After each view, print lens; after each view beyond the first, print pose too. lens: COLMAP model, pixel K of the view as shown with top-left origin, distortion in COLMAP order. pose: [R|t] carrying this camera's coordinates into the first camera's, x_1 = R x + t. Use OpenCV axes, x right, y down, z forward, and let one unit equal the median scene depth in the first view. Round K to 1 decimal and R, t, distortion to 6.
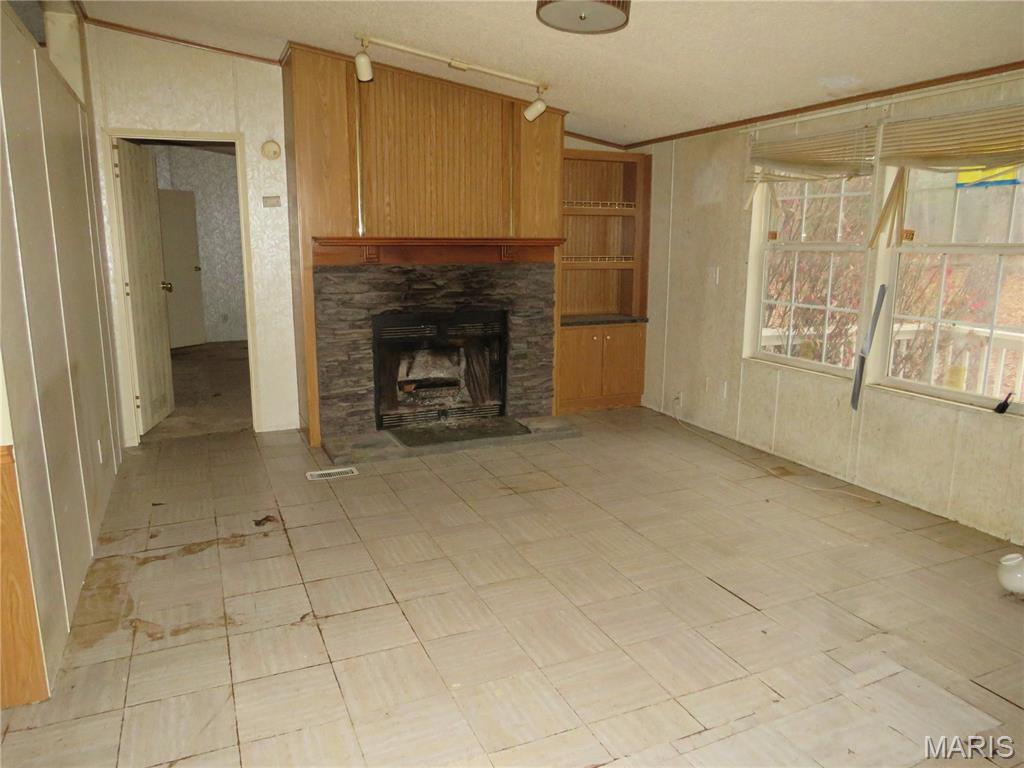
lens RADIAL K [[722.9, 0, 506.9], [0, 722.9, 385.1], [0, 0, 1]] dist [-0.036449, 0.009529]
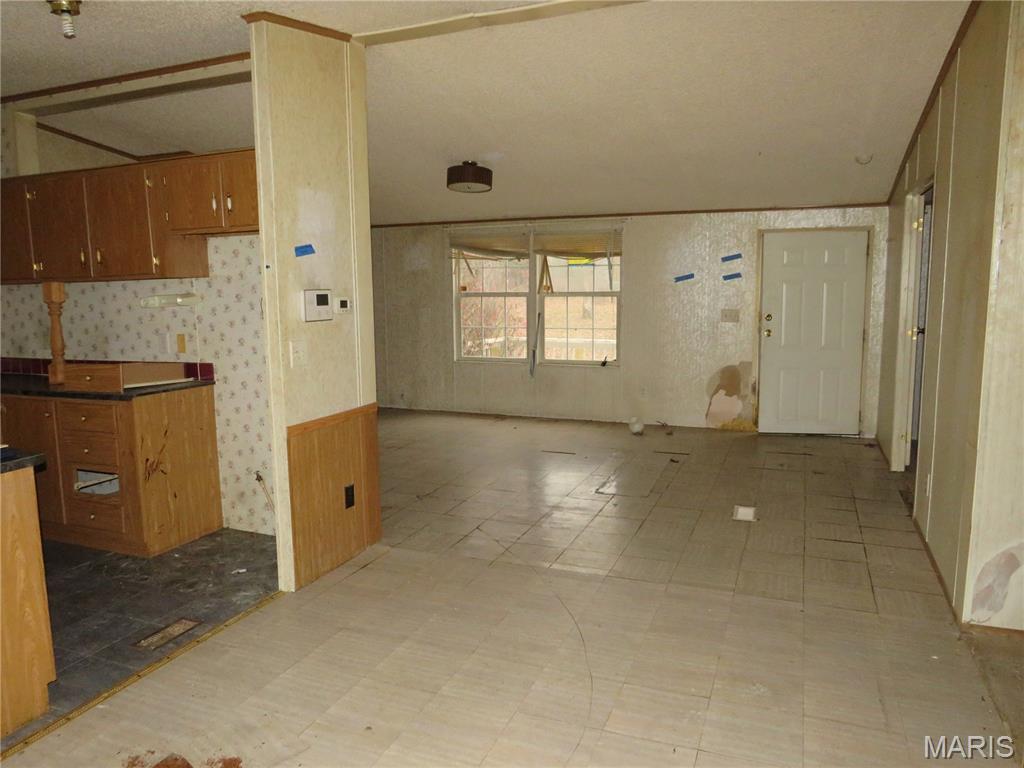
lens RADIAL K [[722.9, 0, 514.1], [0, 722.9, 383.7], [0, 0, 1]] dist [-0.036449, 0.009529]
pose [[0.705779, -0.101330, 0.701148, -0.760210], [0.148087, 0.988955, -0.006142, 0.044518], [-0.692781, 0.108166, 0.712990, -0.288361]]
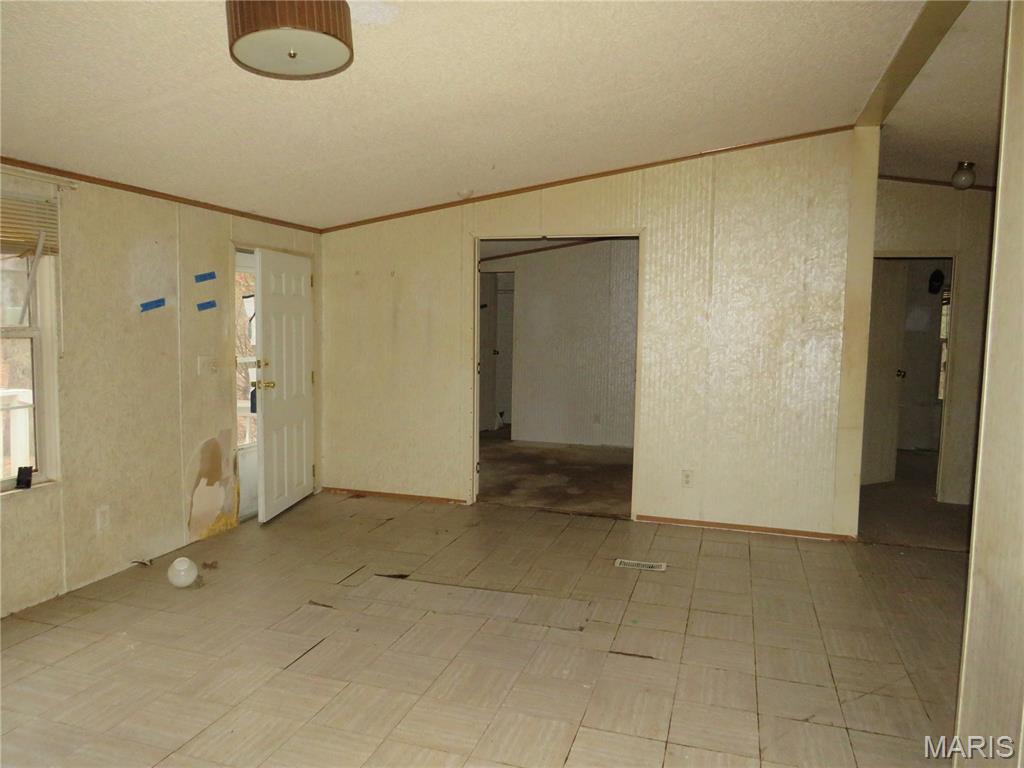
lens RADIAL K [[722.9, 0, 511.0], [0, 722.9, 384.6], [0, 0, 1]] dist [-0.036449, 0.009529]
pose [[-0.752895, -0.067062, 0.654716, -0.356400], [0.112146, 0.967174, 0.228030, -0.181796], [-0.648516, 0.245106, -0.720659, 0.859572]]
